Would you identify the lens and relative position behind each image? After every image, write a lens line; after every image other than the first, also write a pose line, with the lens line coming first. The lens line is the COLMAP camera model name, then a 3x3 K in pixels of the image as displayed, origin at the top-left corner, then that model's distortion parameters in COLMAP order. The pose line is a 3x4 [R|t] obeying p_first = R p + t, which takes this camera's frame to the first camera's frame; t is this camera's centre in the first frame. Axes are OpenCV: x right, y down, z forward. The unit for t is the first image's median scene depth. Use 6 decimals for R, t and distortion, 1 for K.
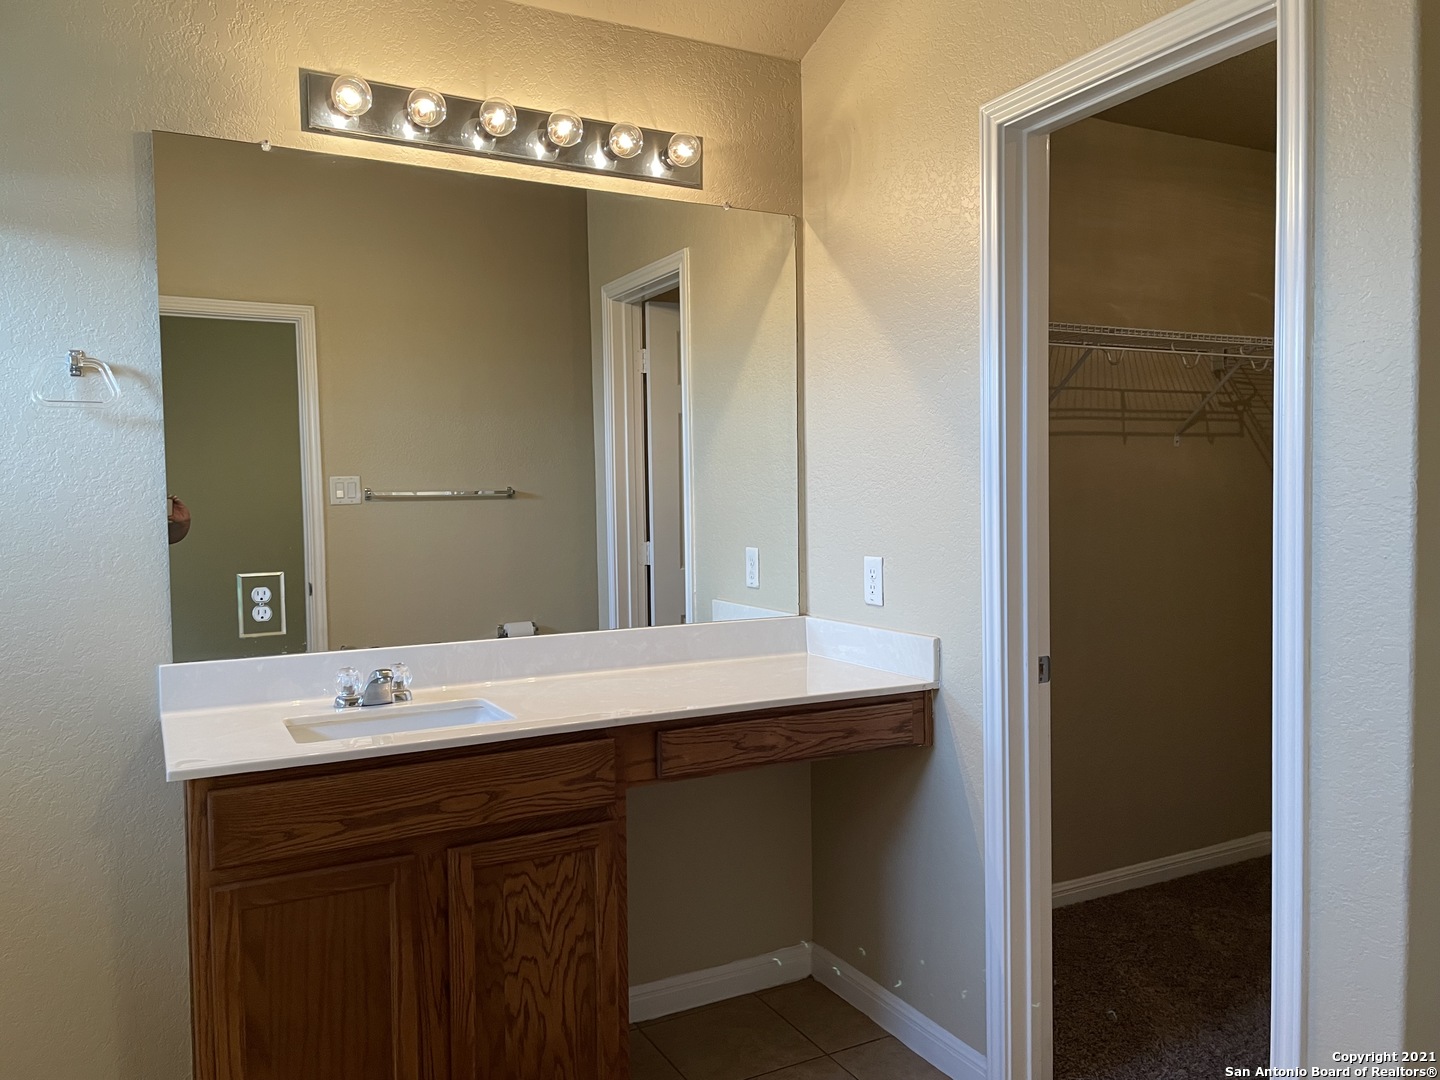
lens RADIAL K [[1084.1, 0, 720.0], [0, 1084.1, 540.0], [0, 0, 1]] dist [0.001639, 0.001230]
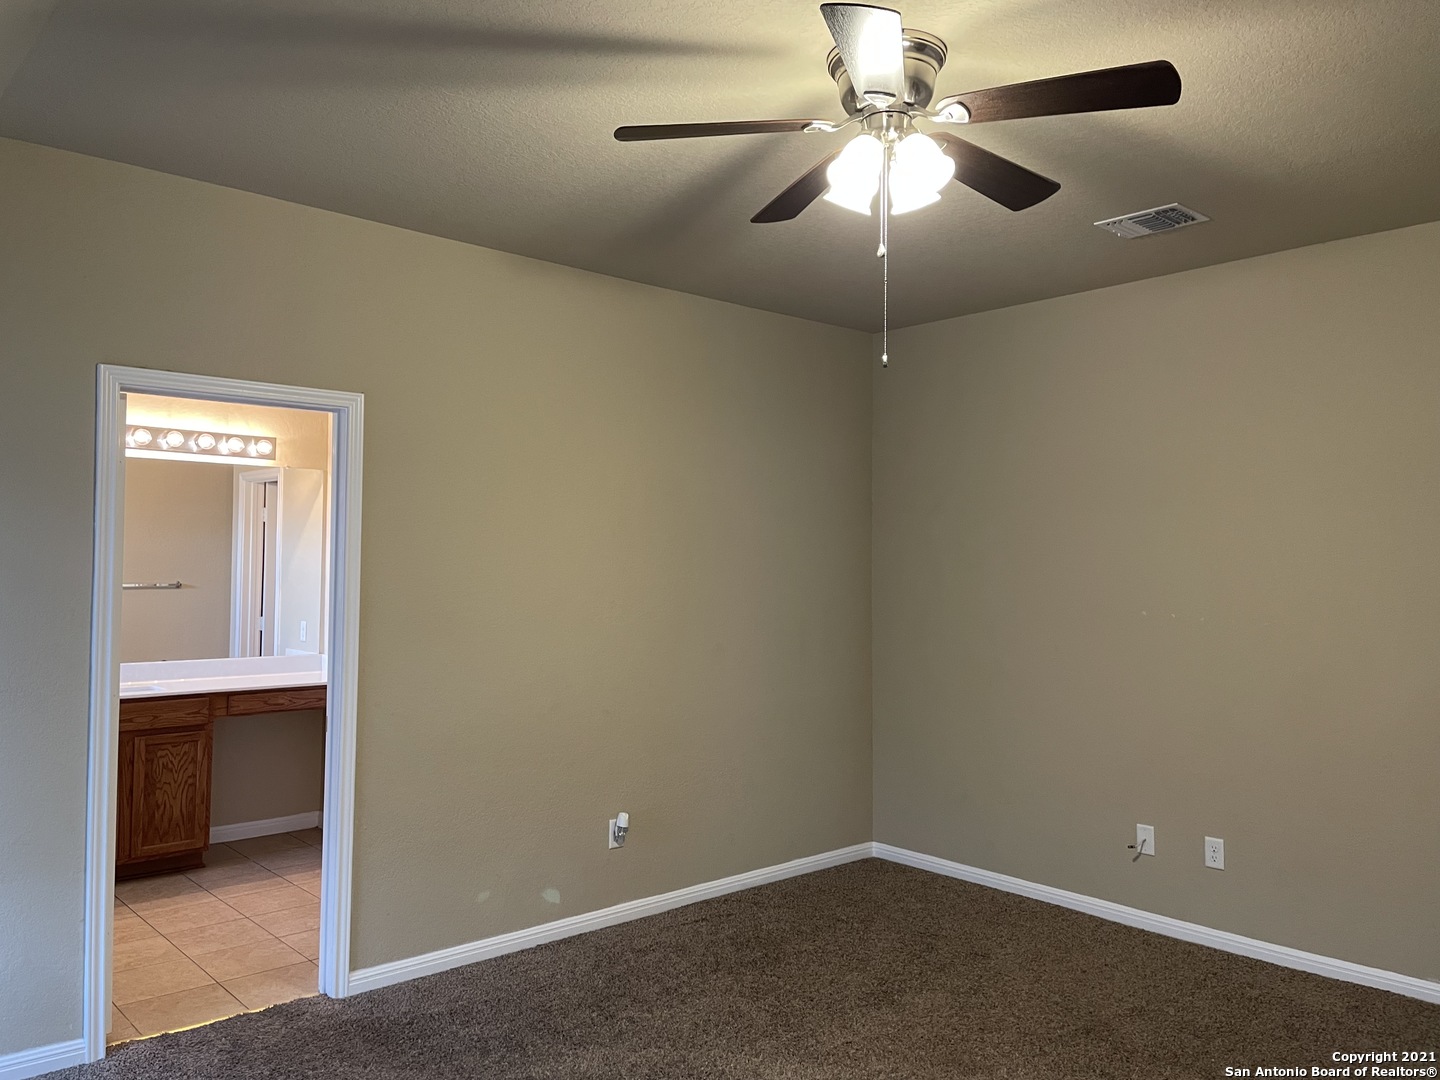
lens RADIAL K [[1098.1, 0, 722.8], [0, 1098.1, 526.0], [0, 0, 1]] dist [0.090202, -0.115347]
pose [[0.968997, 0.032135, 0.244973, 0.422472], [-0.014599, 0.997220, -0.073066, -0.047156], [-0.246640, 0.067224, 0.966773, -1.881137]]
